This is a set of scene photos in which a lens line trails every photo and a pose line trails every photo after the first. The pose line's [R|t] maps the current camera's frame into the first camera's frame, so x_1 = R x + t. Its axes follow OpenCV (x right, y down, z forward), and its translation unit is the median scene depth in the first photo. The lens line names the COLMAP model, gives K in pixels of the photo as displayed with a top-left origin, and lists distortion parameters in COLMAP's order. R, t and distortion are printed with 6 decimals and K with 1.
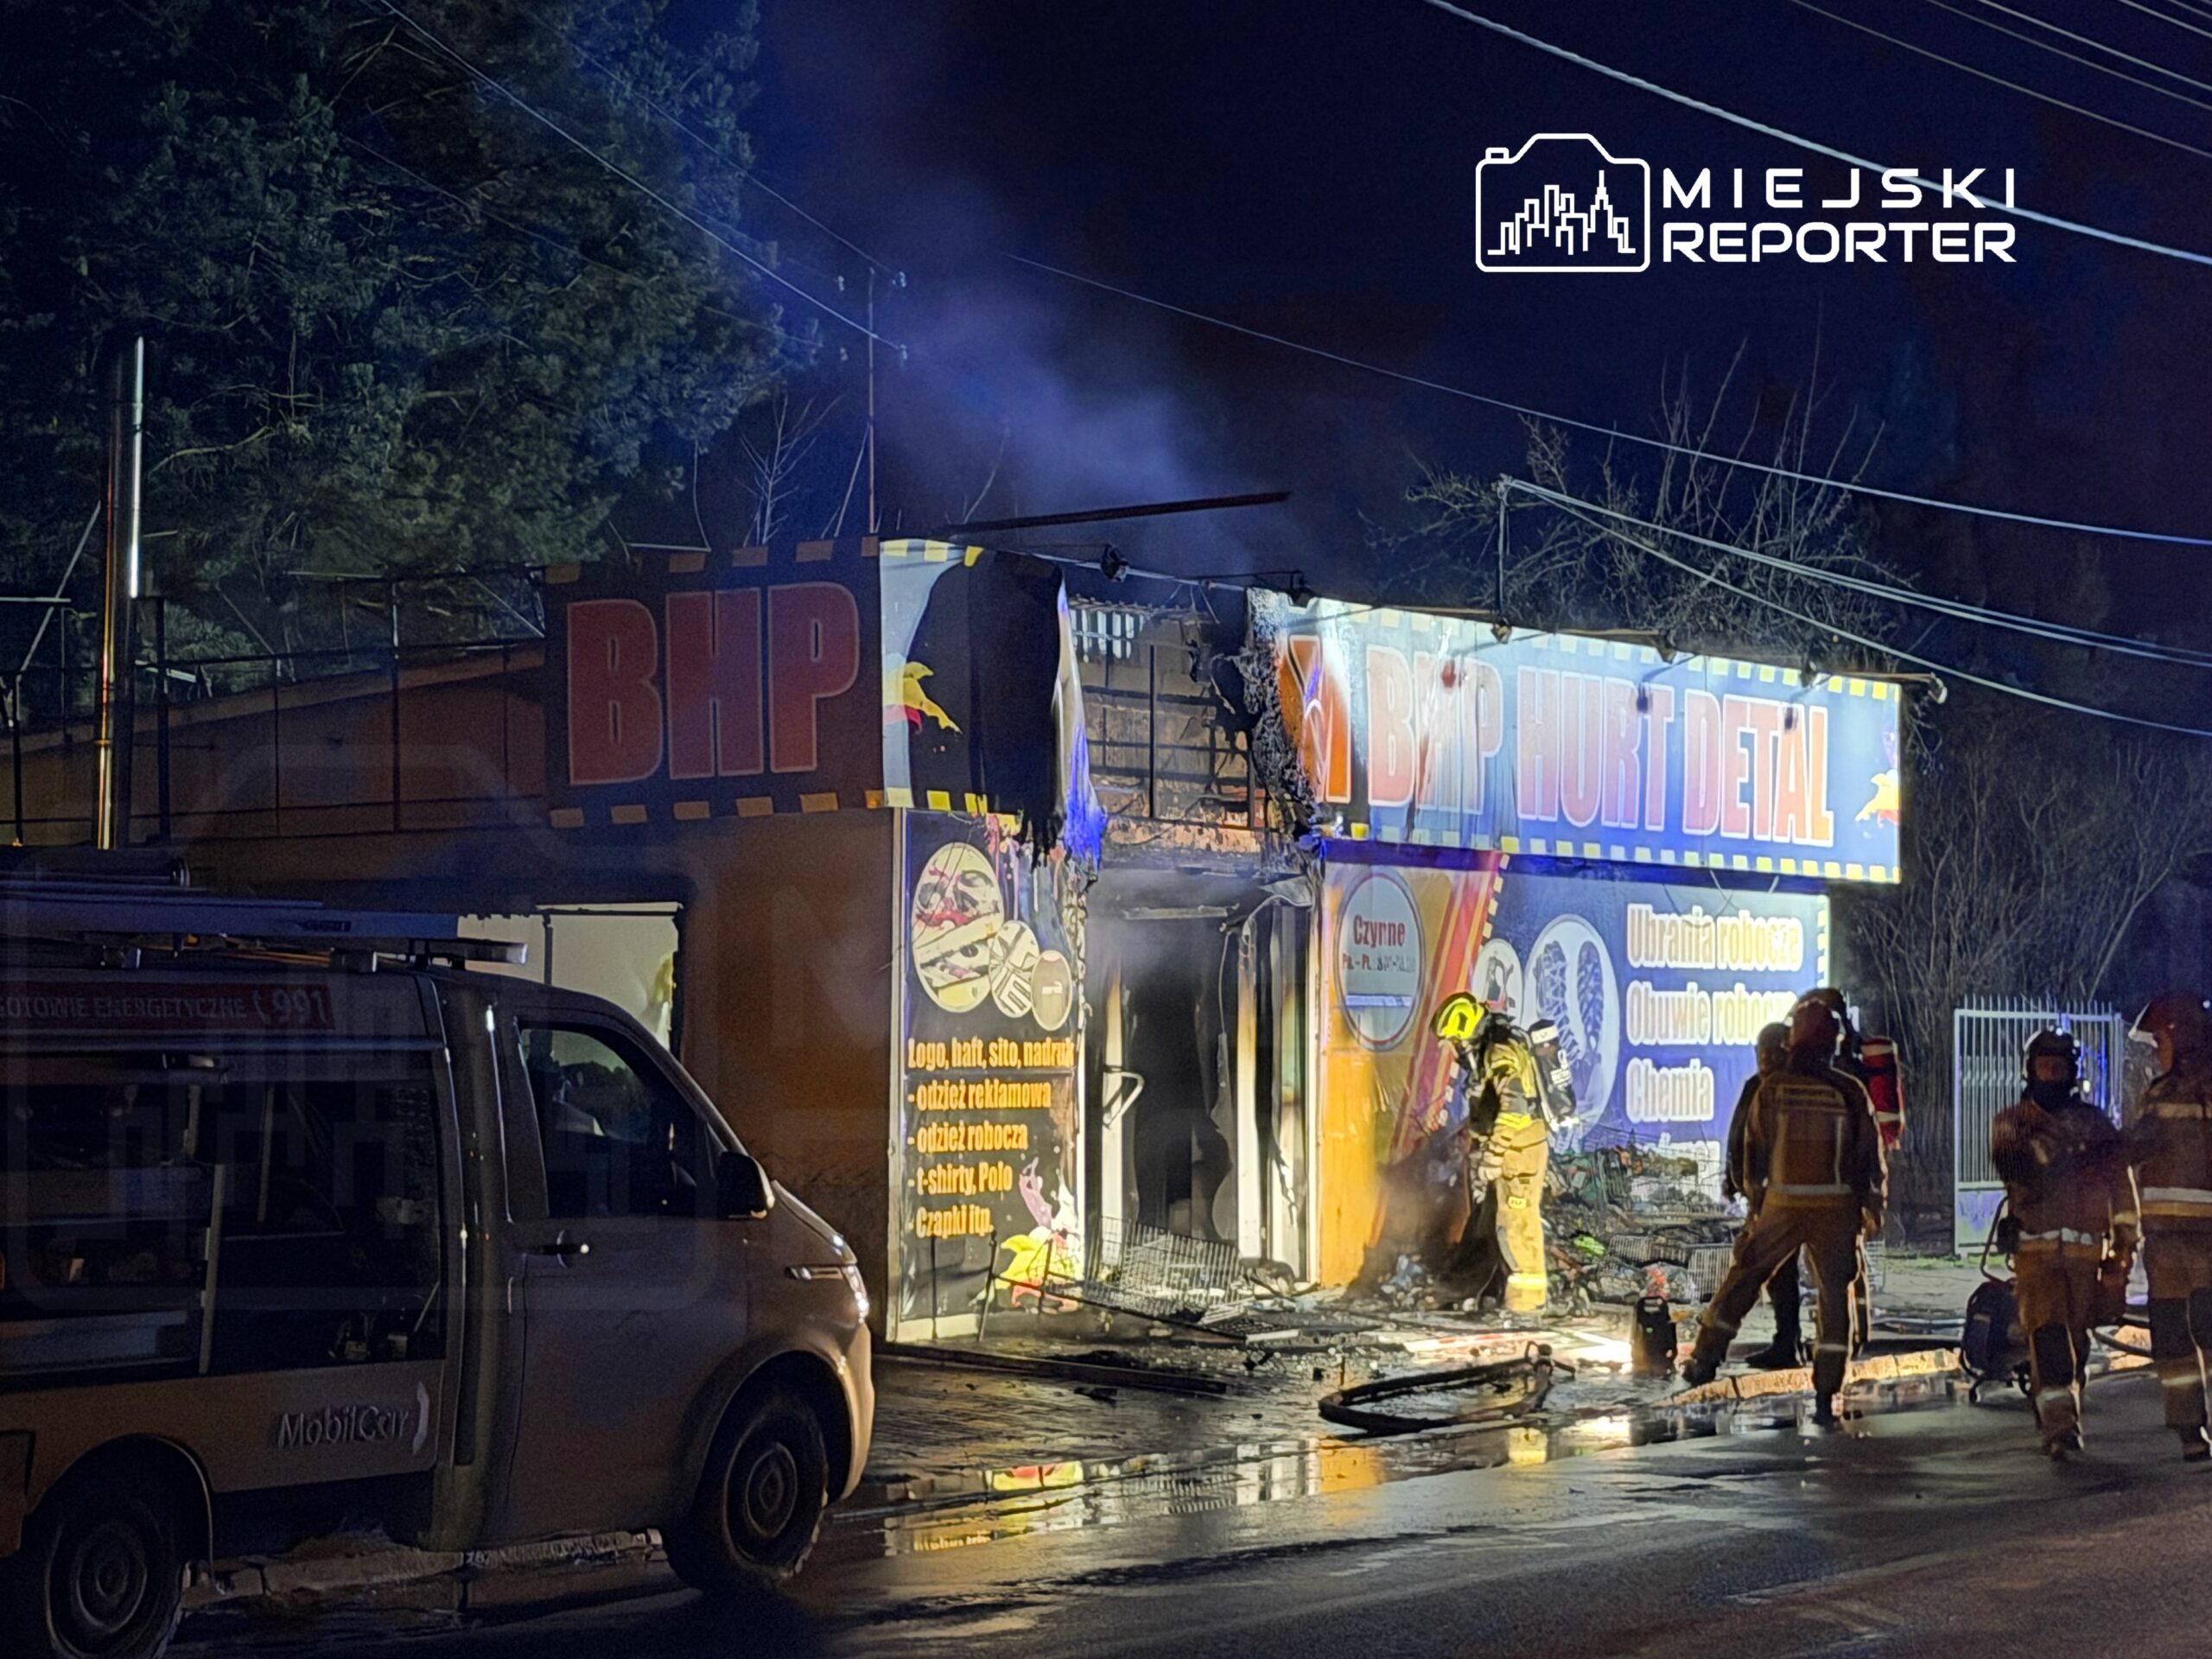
lens RADIAL K [[5407.9, 0, 1130.2], [0, 5407.9, 806.2], [0, 0, 1]] dist [0.176416, 0.000000]
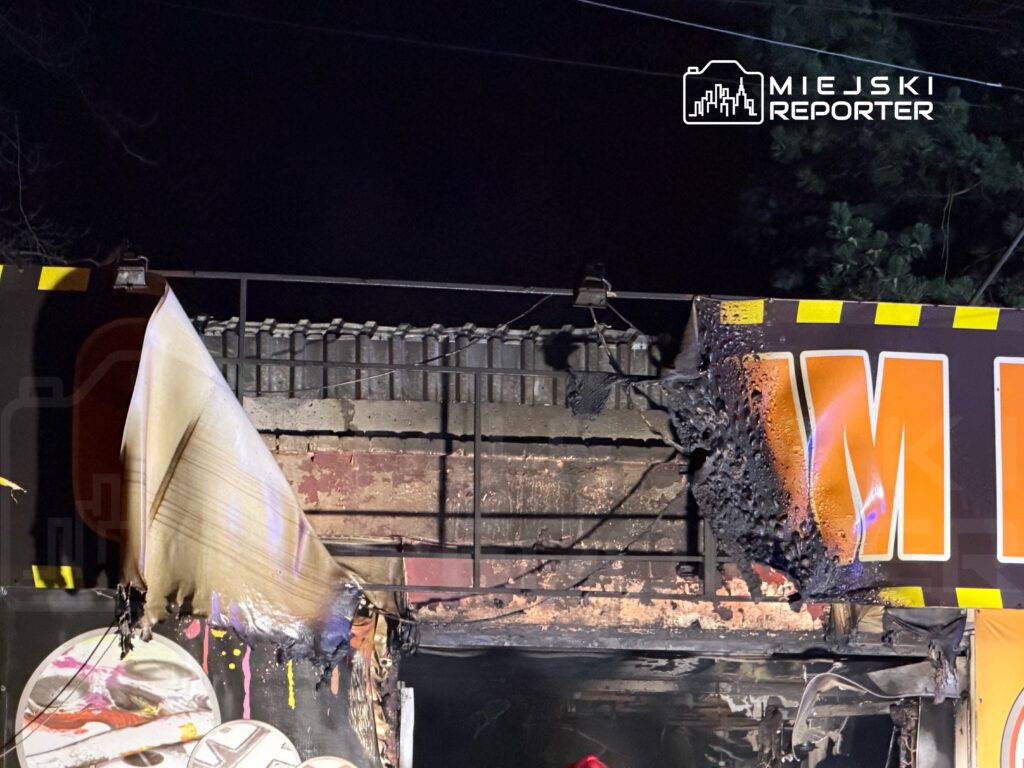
lens RADIAL K [[3699.5, 0, 509.4], [0, 3699.5, 388.3], [0, 0, 1]] dist [0.183780, 0.000000]
pose [[0.703884, -0.082600, -0.705496, 0.380115], [0.026497, 0.995578, -0.090126, 0.021313], [0.709821, 0.044745, 0.702960, 0.592057]]
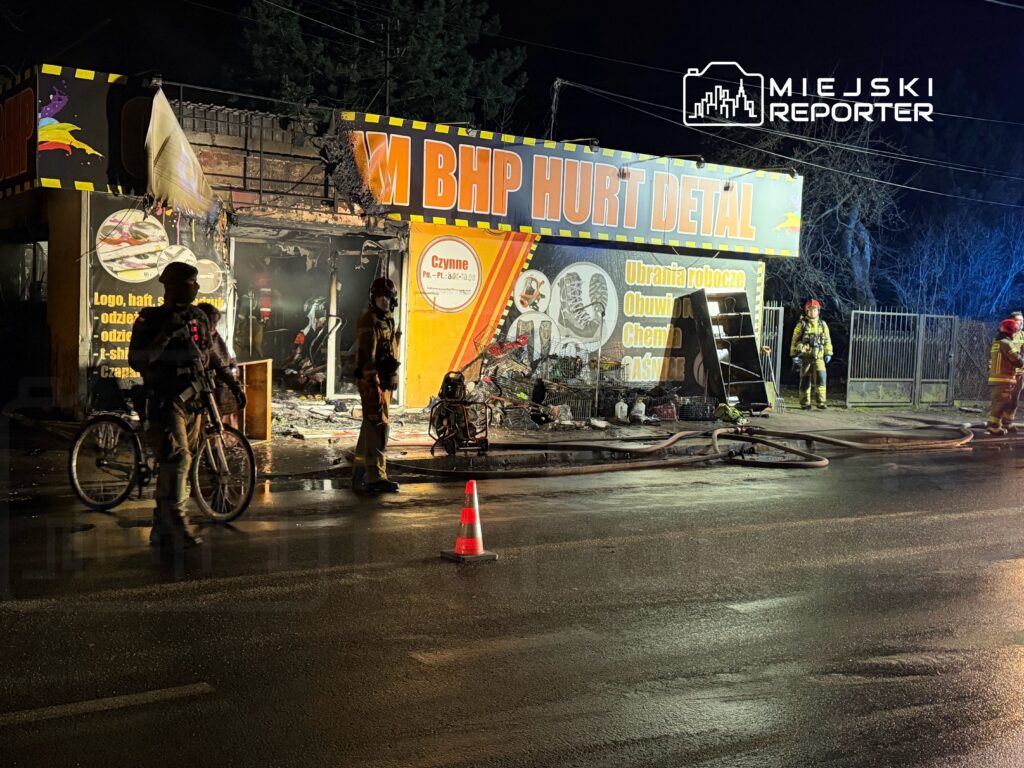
lens RADIAL K [[1251.3, 0, 516.8], [0, 1251.3, 386.2], [0, 0, 1]] dist [0.115166, 0.000000]
pose [[0.923728, 0.056315, -0.378887, 0.303457], [-0.020627, 0.995012, 0.097601, 0.023815], [0.382494, -0.082341, 0.920282, 0.513898]]
